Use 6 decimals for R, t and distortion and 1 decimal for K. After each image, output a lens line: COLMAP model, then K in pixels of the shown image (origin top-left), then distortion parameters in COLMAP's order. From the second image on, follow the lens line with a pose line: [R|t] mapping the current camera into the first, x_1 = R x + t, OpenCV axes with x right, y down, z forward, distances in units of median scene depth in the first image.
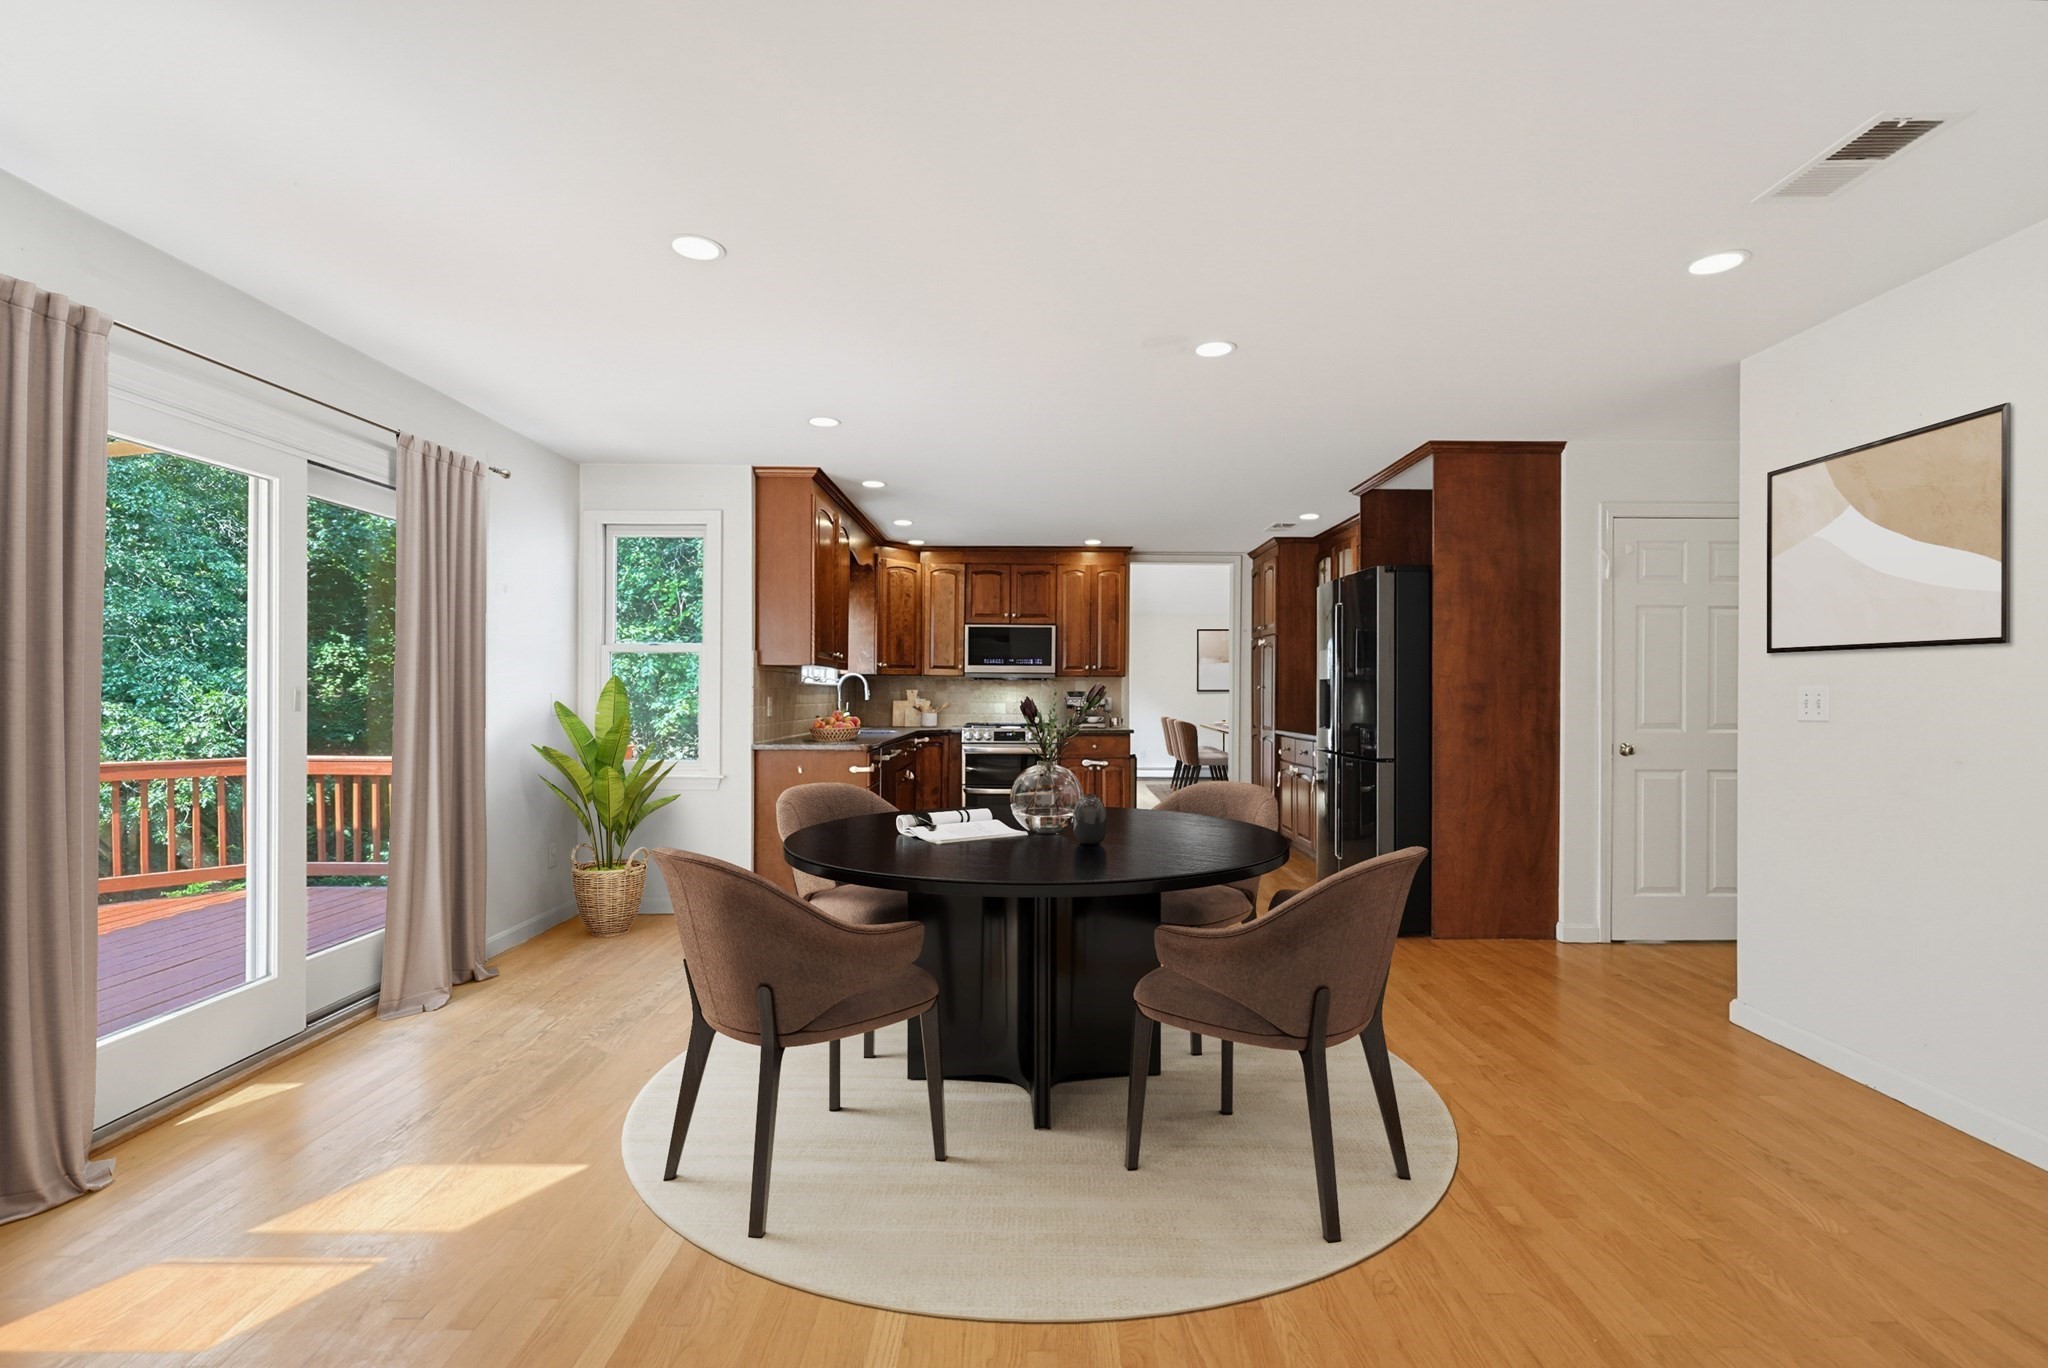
lens RADIAL K [[880.4, 0, 1033.8], [0, 880.4, 689.8], [0, 0, 1]] dist [0.001257, 0.000755]
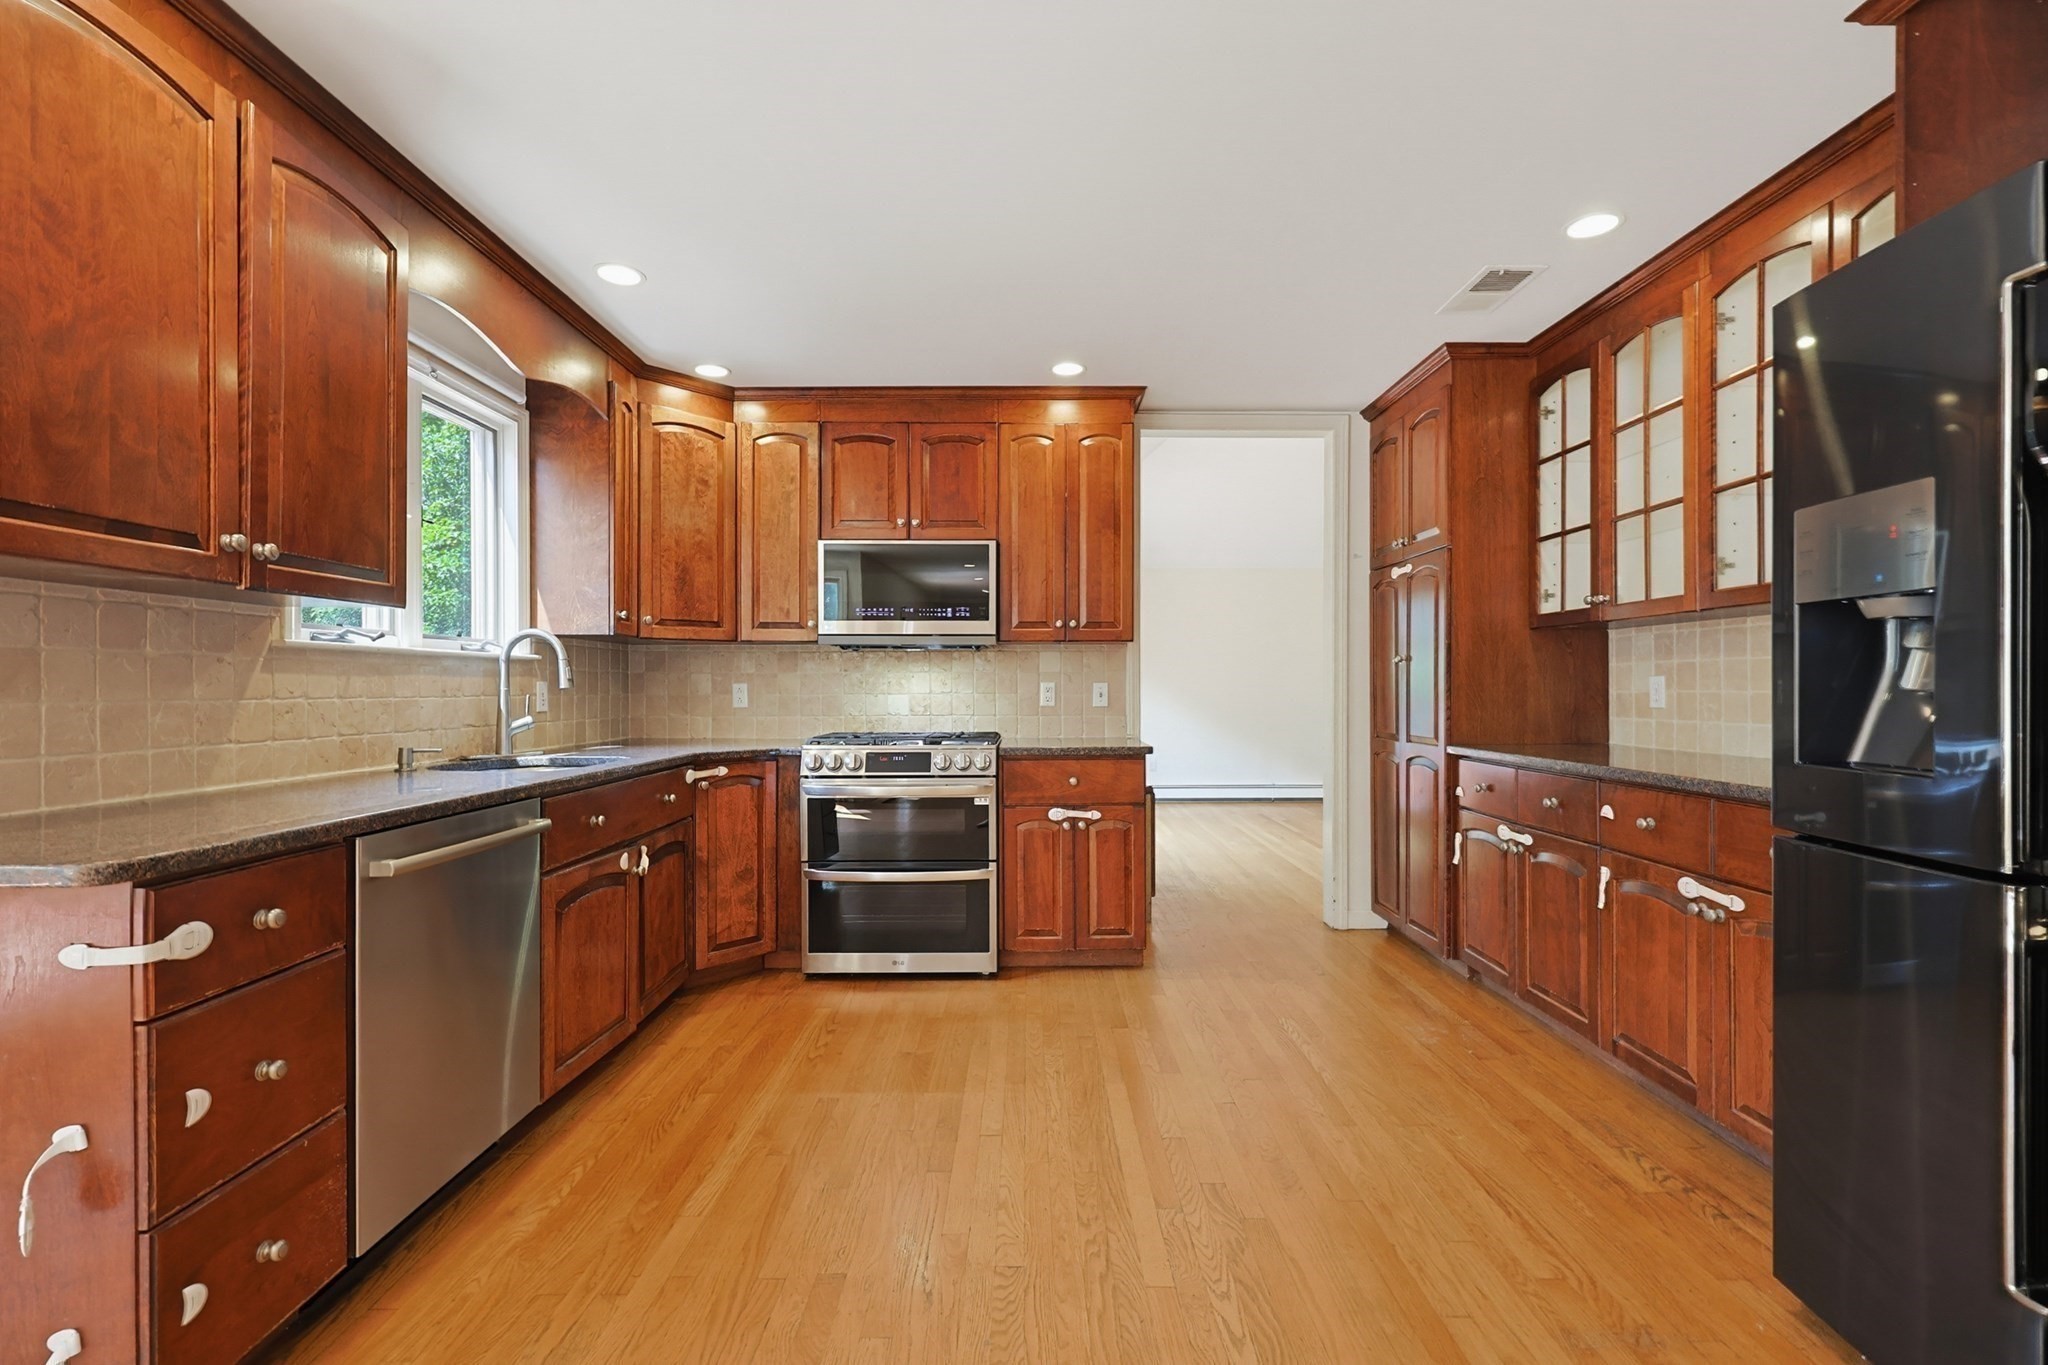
lens RADIAL K [[880.4, 0, 1034.3], [0, 880.4, 686.4], [0, 0, 1]] dist [0.001257, 0.000755]
pose [[0.999972, -0.006821, 0.002993, 0.044692], [0.006810, 0.999971, 0.003348, 0.009388], [-0.003016, -0.003328, 0.999990, 0.491349]]
